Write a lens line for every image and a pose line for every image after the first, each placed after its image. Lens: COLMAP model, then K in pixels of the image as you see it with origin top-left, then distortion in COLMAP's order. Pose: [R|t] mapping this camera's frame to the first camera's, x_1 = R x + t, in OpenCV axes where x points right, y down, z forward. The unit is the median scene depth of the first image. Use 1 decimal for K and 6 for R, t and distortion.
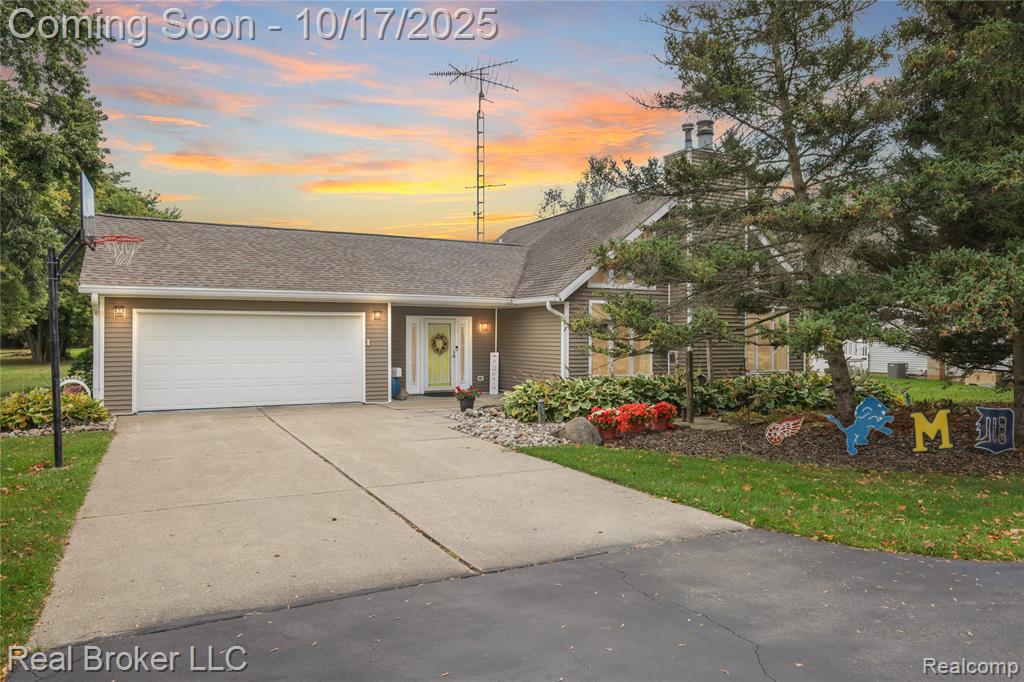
lens RADIAL K [[603.5, 0, 491.9], [0, 603.5, 336.0], [0, 0, 1]] dist [0.000273, 0.000323]
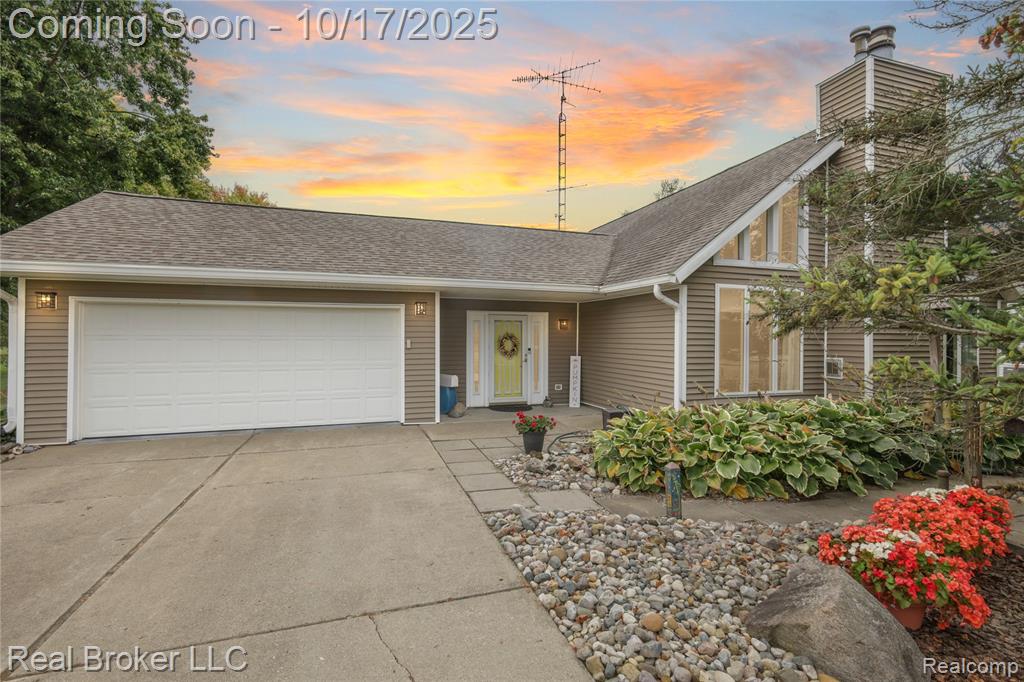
lens RADIAL K [[477.1, 0, 512.0], [0, 477.1, 341.0], [0, 0, 1]] dist [0.025697, -0.000014]
pose [[0.992051, 0.003932, -0.125777, 0.000029], [-0.002787, 0.999953, 0.009283, 0.001134], [0.125808, -0.008859, 0.992015, 0.406291]]
